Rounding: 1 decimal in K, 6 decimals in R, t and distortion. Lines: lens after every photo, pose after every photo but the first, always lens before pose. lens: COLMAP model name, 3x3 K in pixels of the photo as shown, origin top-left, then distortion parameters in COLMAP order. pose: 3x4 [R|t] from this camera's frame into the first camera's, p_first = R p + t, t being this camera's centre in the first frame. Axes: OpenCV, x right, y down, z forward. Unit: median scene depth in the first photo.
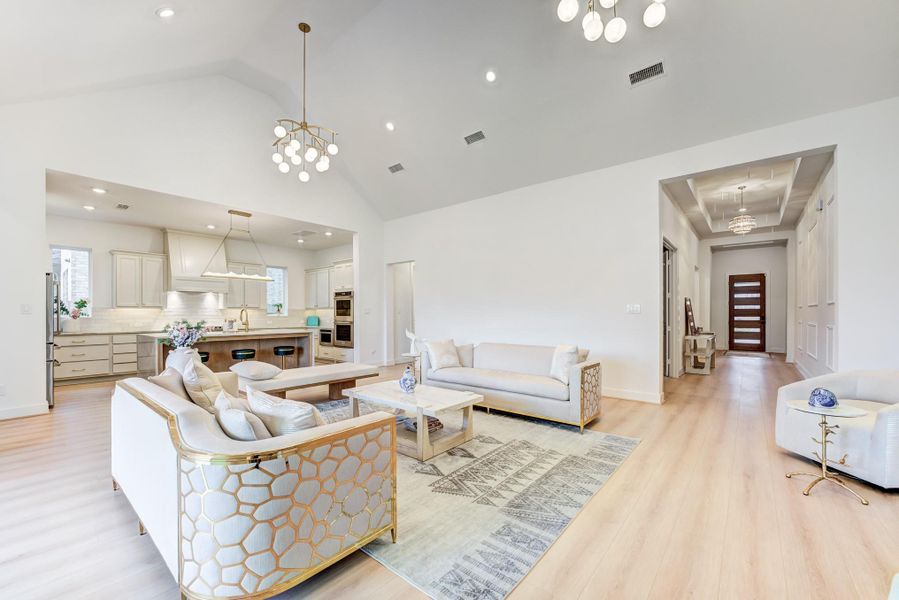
lens RADIAL K [[363.3, 0, 449.0], [0, 363.3, 313.2], [0, 0, 1]] dist [-0.012329, -0.000116]
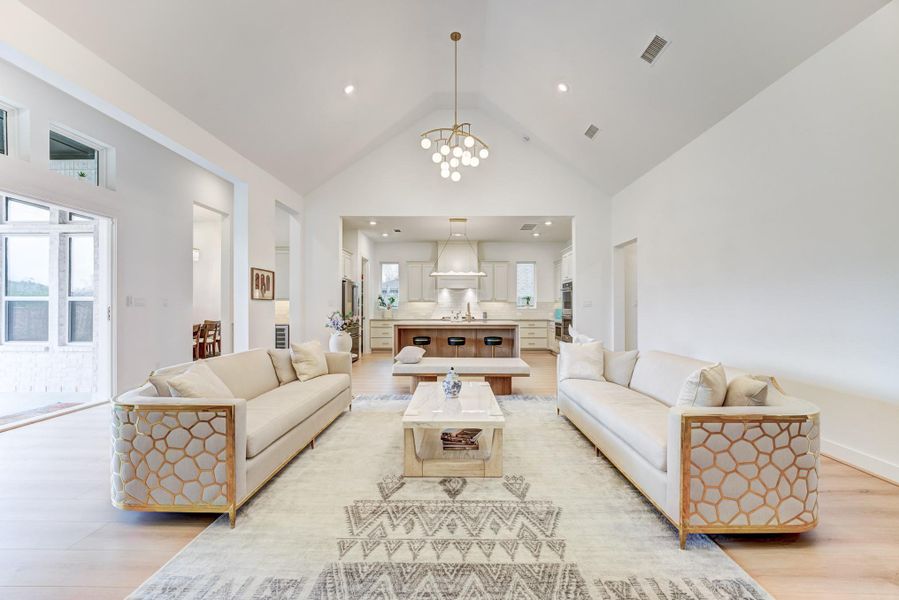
lens RADIAL K [[360.7, 0, 449.0], [0, 360.7, 303.7], [0, 0, 1]] dist [-0.014328, -0.000042]
pose [[0.632817, -0.003331, -0.774294, 0.377738], [-0.001114, 0.999986, -0.005213, -0.000975], [0.774301, 0.004162, 0.632804, 0.303301]]
